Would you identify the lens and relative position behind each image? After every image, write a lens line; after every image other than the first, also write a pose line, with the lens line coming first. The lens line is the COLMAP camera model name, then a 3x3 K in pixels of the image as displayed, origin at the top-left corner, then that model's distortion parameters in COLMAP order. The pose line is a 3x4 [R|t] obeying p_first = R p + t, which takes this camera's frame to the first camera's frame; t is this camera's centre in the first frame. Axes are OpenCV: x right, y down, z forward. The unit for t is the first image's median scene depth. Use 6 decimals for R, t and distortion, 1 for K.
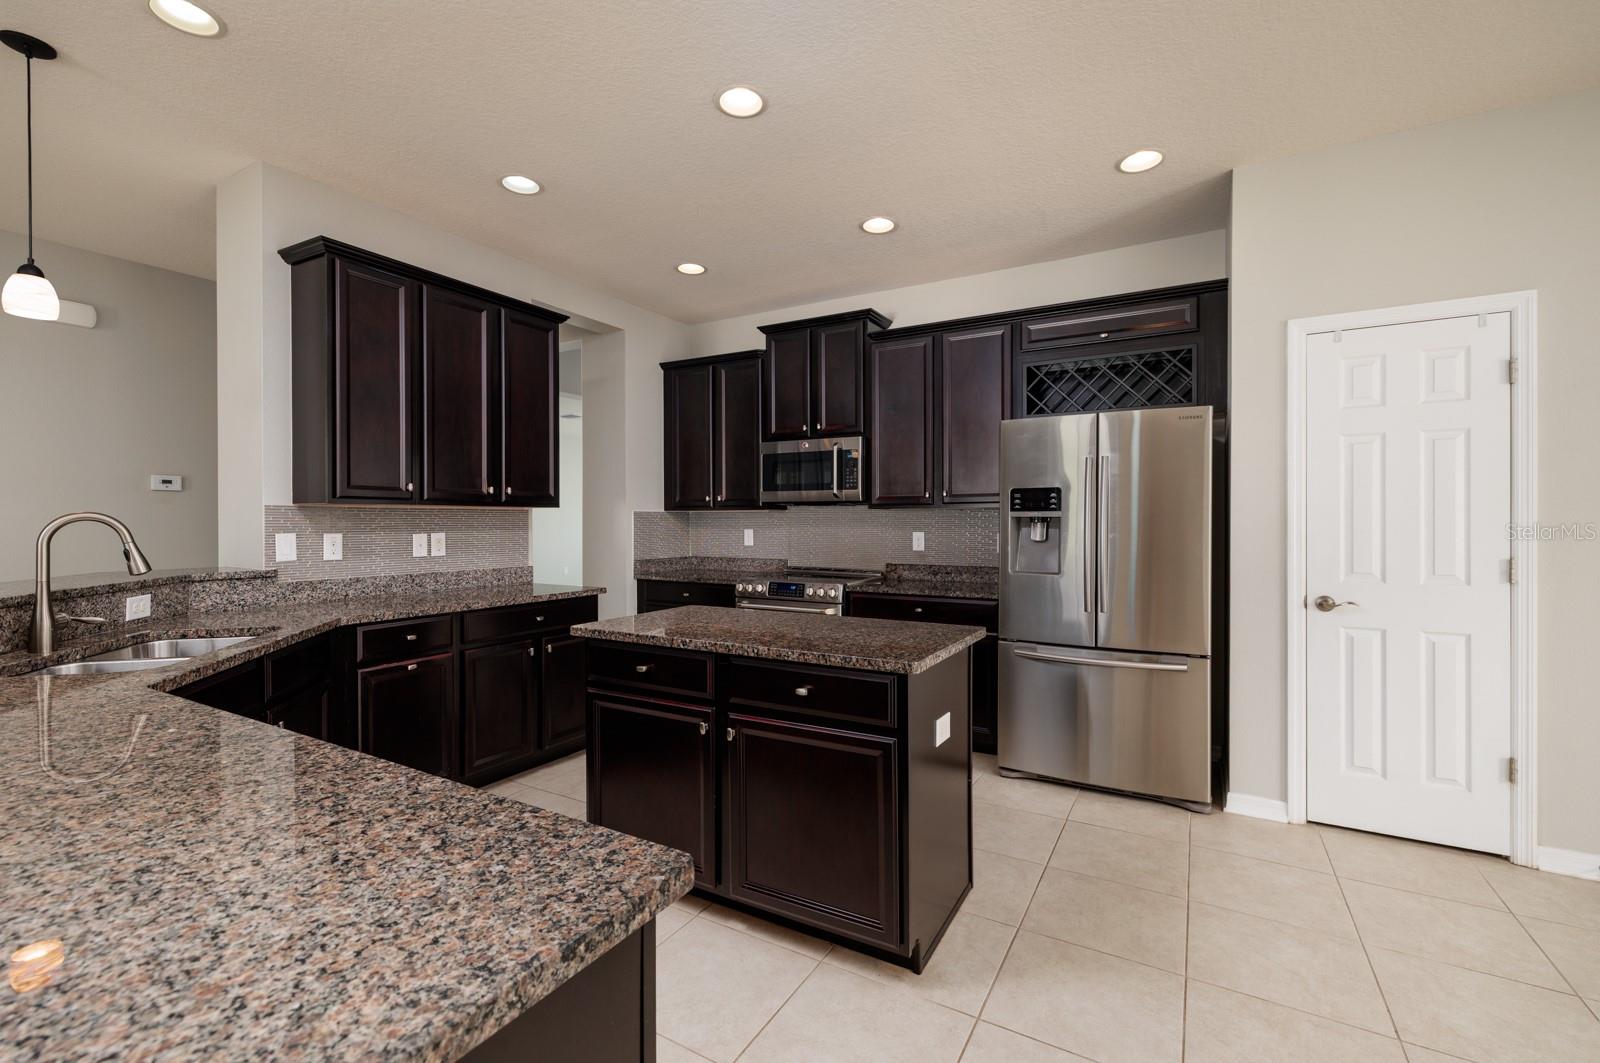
lens RADIAL K [[696.7, 0, 792.5], [0, 696.7, 524.4], [0, 0, 1]] dist [0.000131, -0.000895]
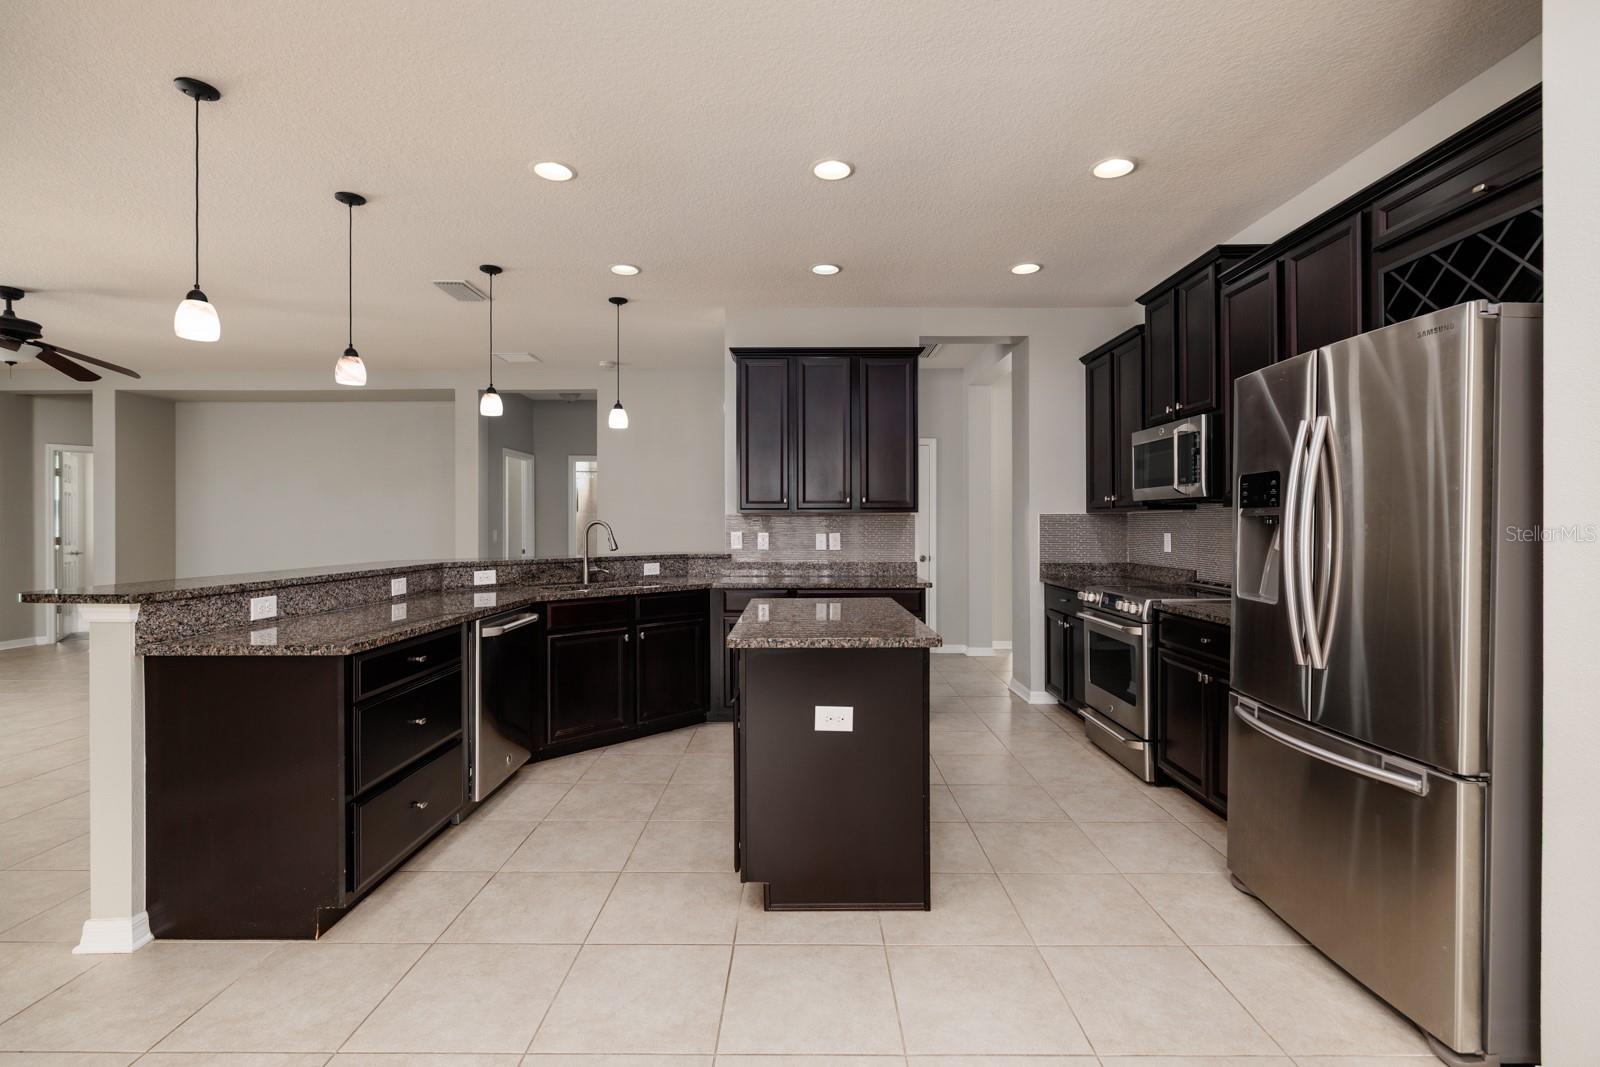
lens RADIAL K [[716.4, 0, 784.0], [0, 716.4, 529.7], [0, 0, 1]] dist [0.003725, -0.000192]
pose [[0.483560, 0.003974, -0.875302, 0.639028], [-0.001007, 0.999992, 0.003983, 0.000072], [0.875311, -0.001045, 0.483560, 0.226504]]
